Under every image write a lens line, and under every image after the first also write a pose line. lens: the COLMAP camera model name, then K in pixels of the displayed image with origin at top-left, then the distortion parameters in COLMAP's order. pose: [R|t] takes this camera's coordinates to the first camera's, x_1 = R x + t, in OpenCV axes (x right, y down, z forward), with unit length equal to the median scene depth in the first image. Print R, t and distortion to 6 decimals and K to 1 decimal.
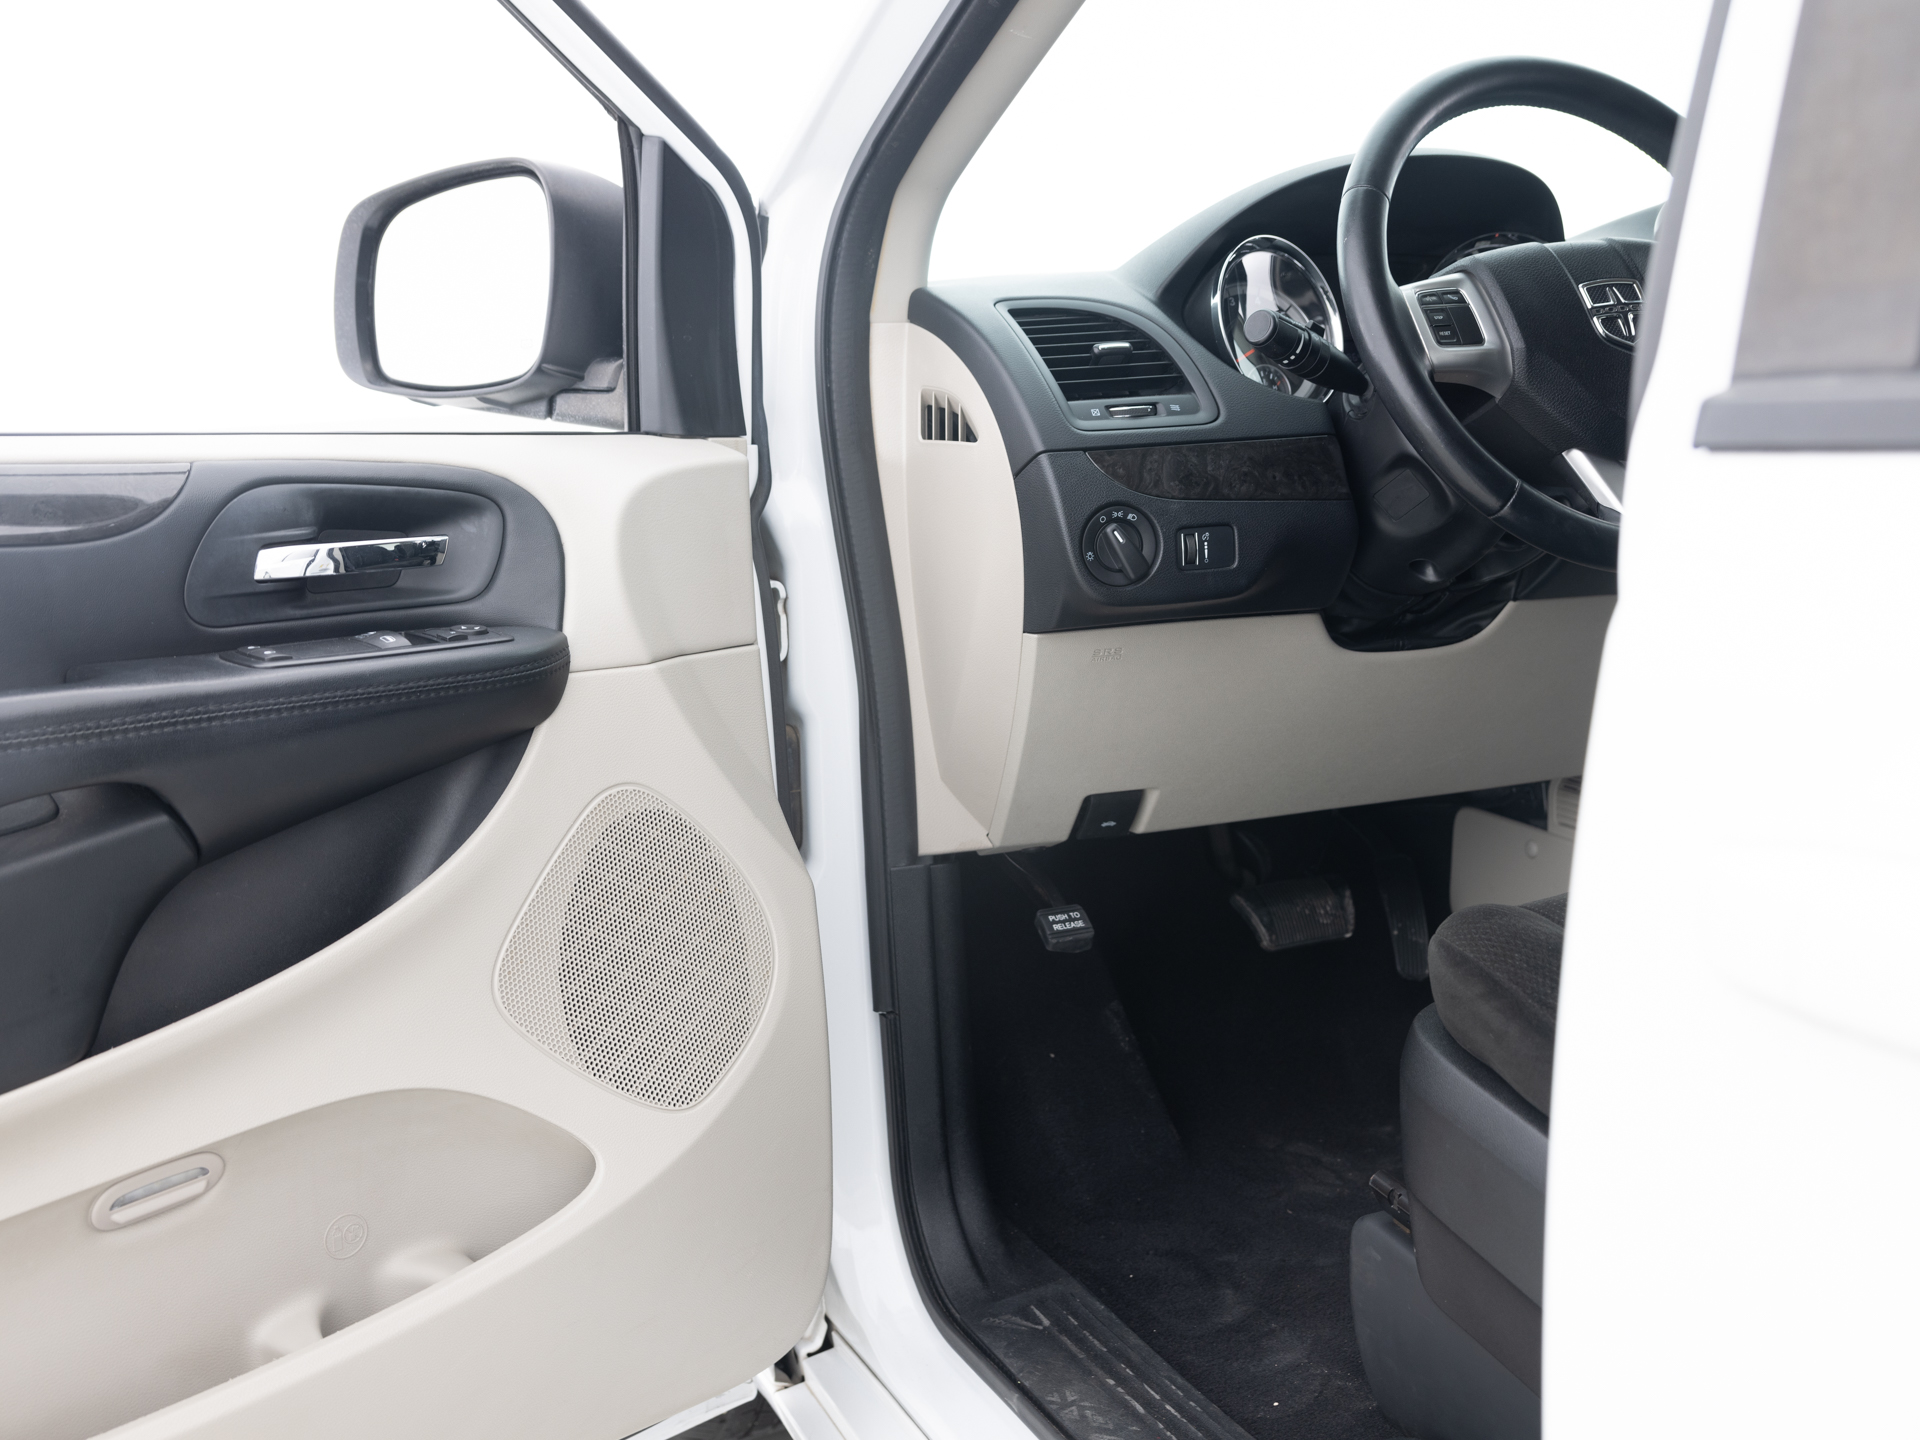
lens RADIAL K [[2172.5, 0, 960.0], [0, 2172.5, 720.0], [0, 0, 1]] dist [0.021492, 0.006460]
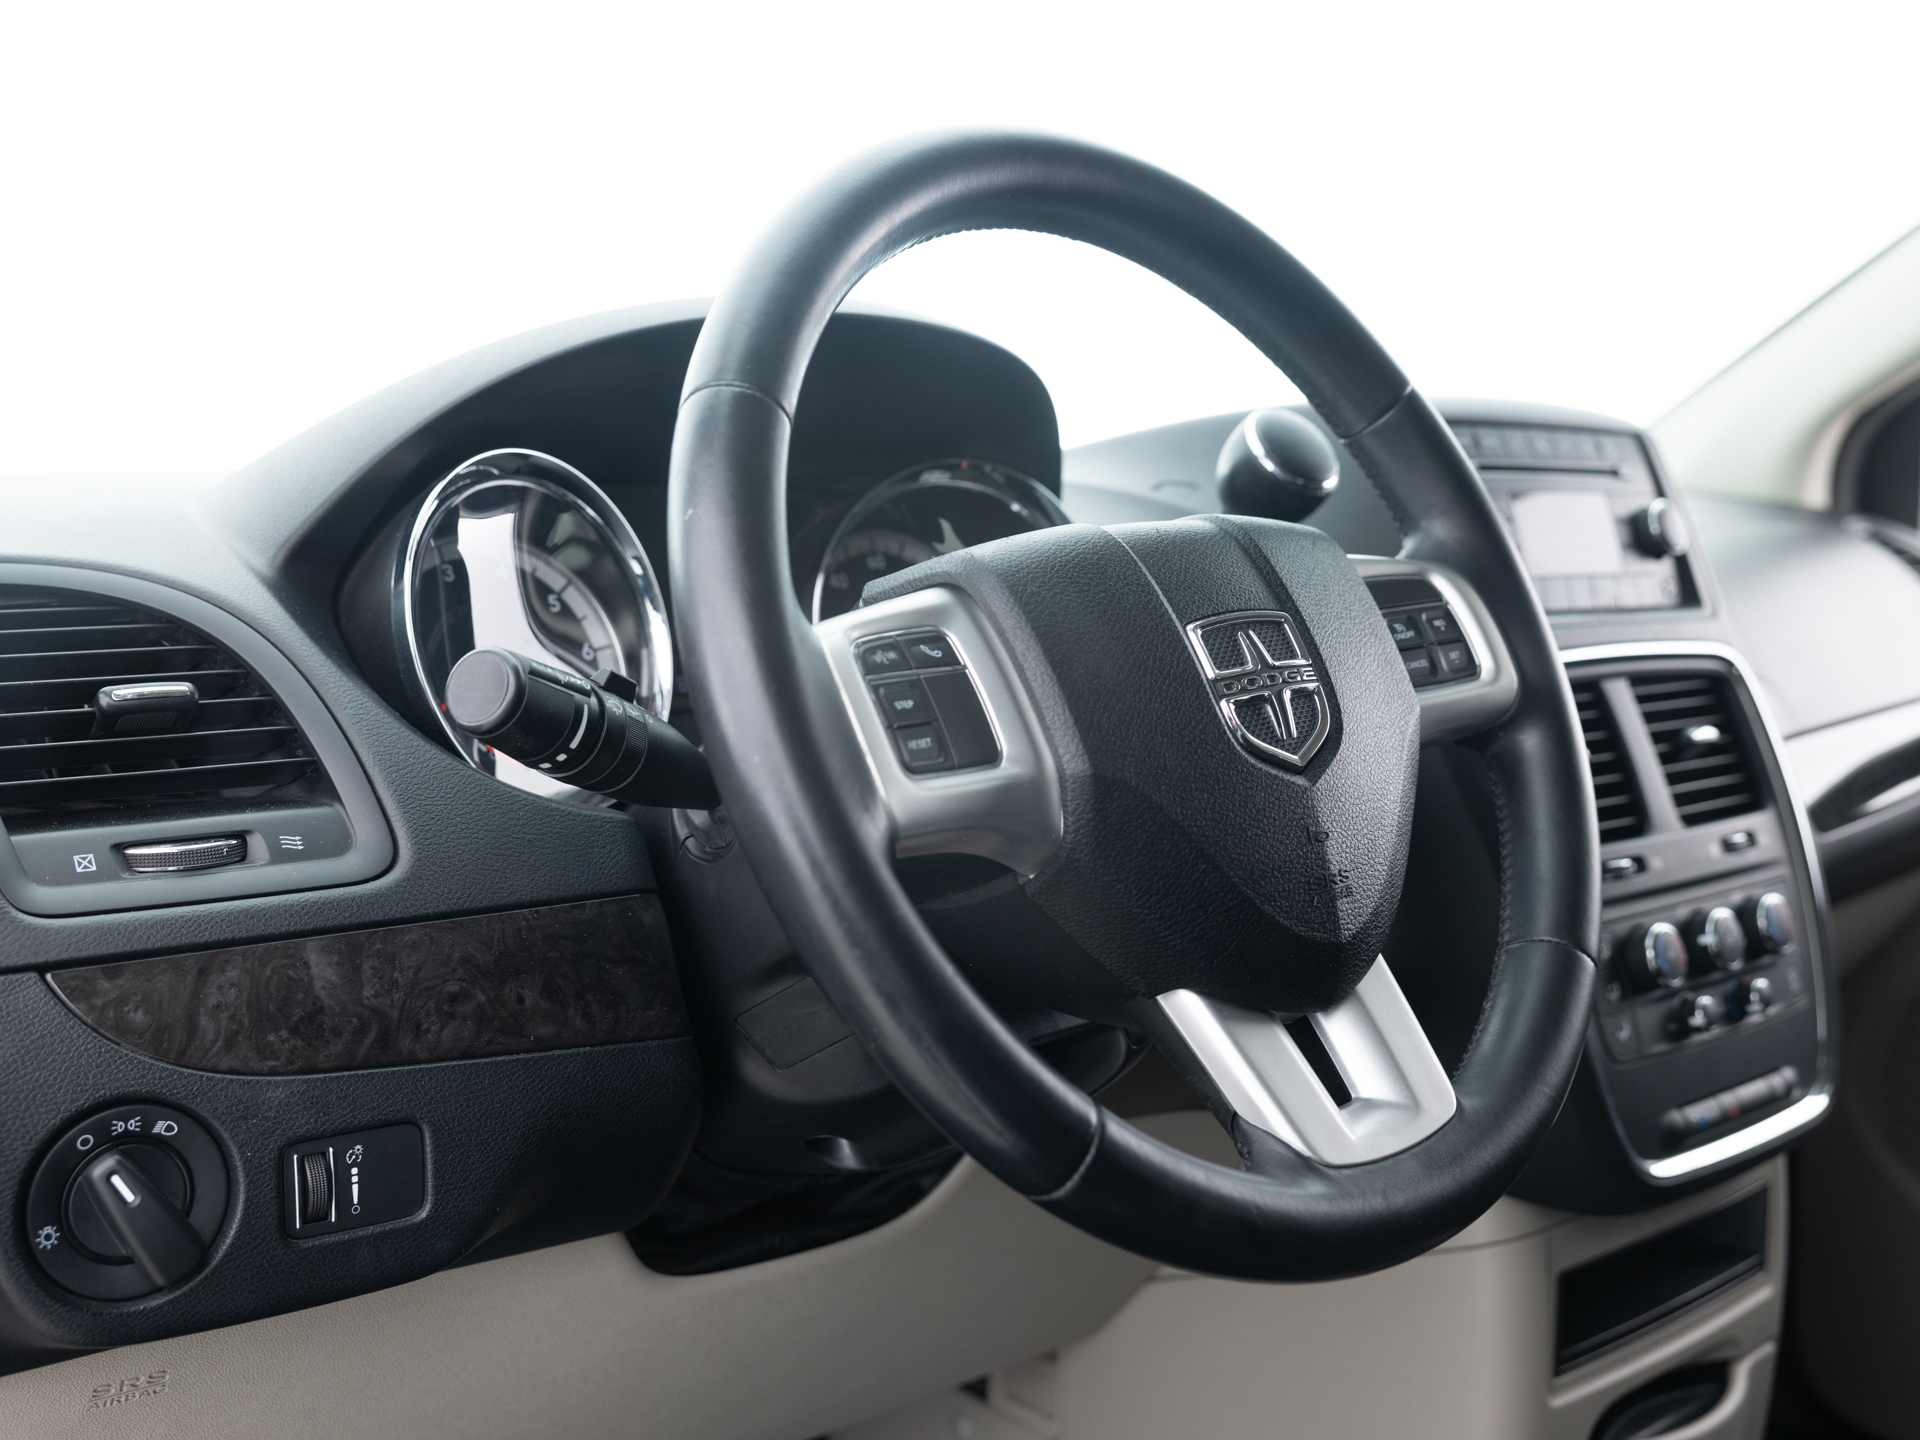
lens RADIAL K [[2172.5, 0, 960.0], [0, 2172.5, 720.0], [0, 0, 1]] dist [0.021492, 0.006460]
pose [[0.950653, 0.018551, 0.309700, 0.092957], [-0.003852, 0.998840, -0.048007, -0.151410], [-0.310231, 0.044445, 0.949622, 0.557231]]
